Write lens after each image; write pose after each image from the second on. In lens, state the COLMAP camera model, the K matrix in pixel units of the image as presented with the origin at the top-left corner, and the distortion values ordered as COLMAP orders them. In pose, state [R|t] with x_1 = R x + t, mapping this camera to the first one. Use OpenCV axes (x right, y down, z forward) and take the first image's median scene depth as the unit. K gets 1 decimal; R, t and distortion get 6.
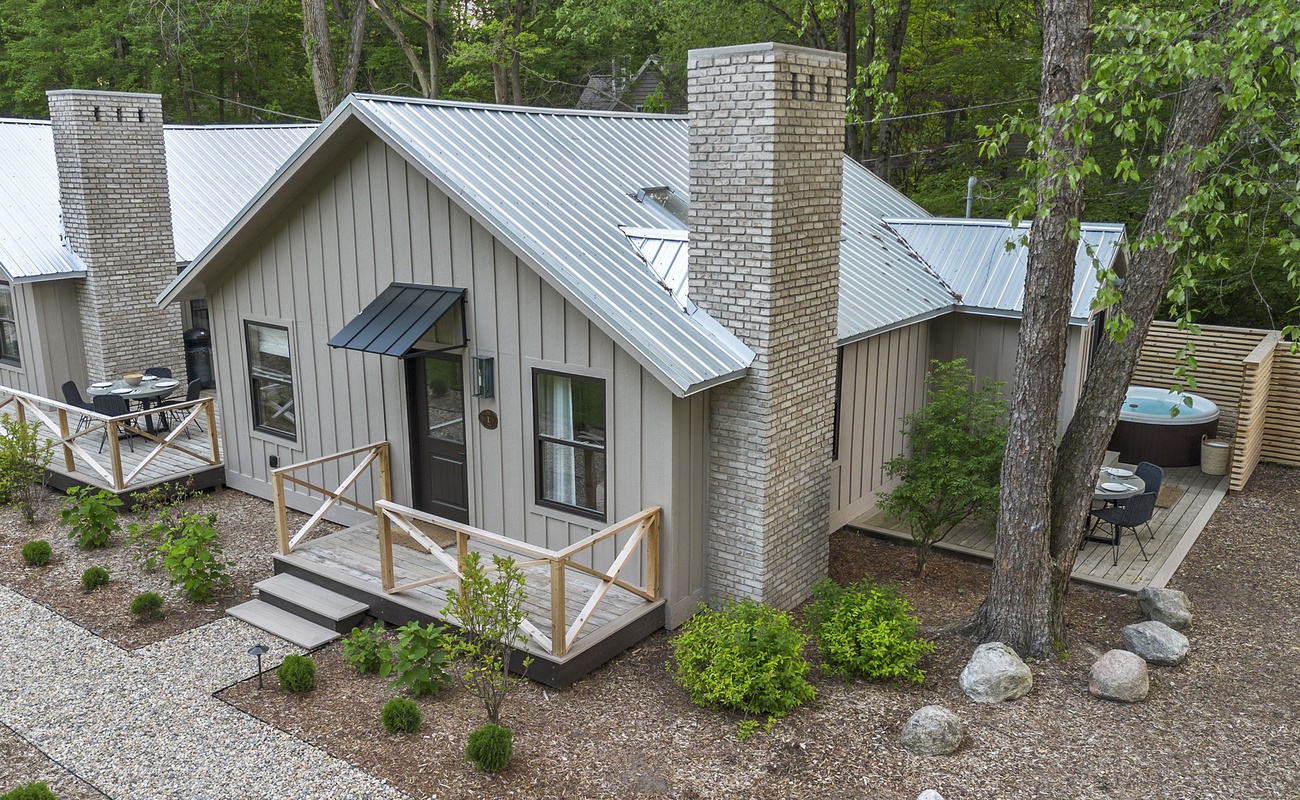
lens RADIAL K [[1032.5, 0, 650.0], [0, 1032.5, 400.0], [0, 0, 1]] dist [0.035060, 0.000978]
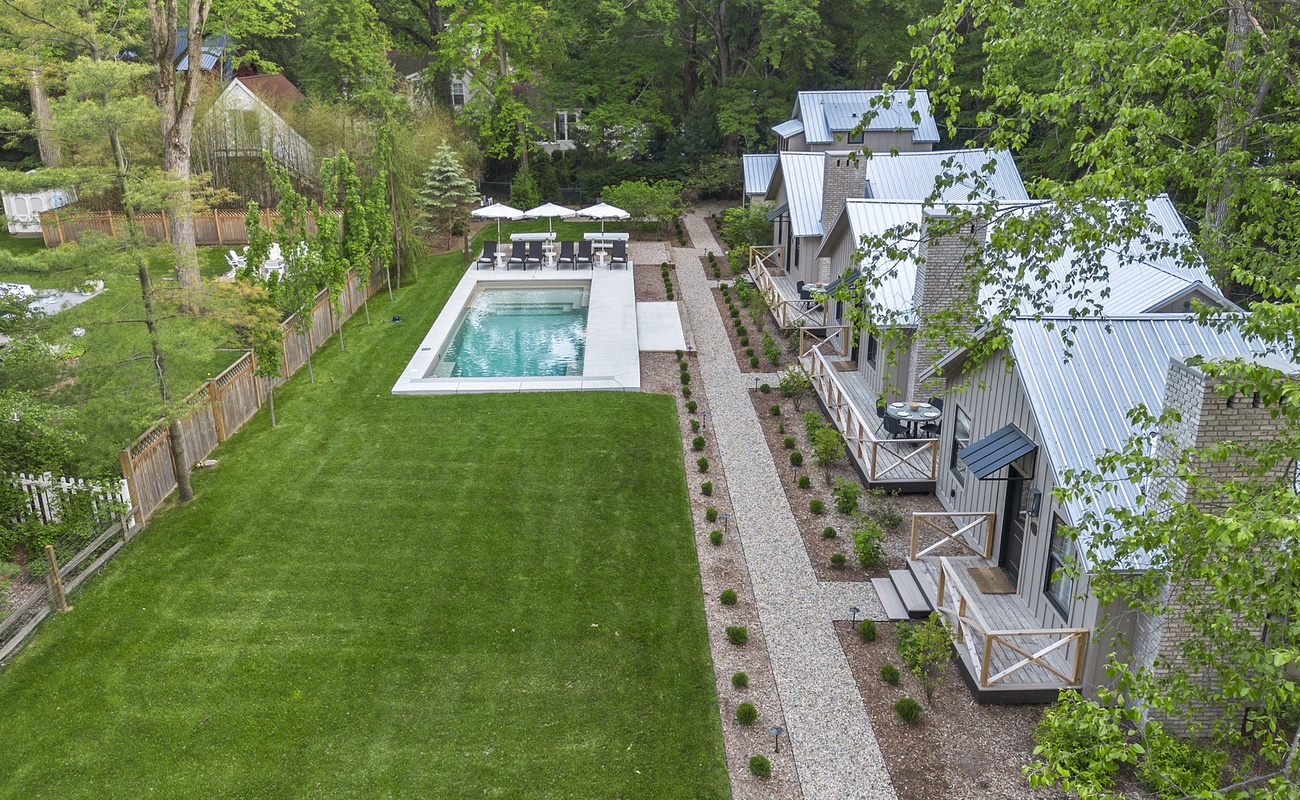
lens RADIAL K [[1032.5, 0, 650.0], [0, 1032.5, 400.0], [0, 0, 1]] dist [0.035060, 0.000978]
pose [[0.615731, 0.260876, -0.743518, 0.609478], [-0.177949, 0.965263, 0.191314, -0.370850], [0.767600, 0.014511, 0.640765, -0.456755]]
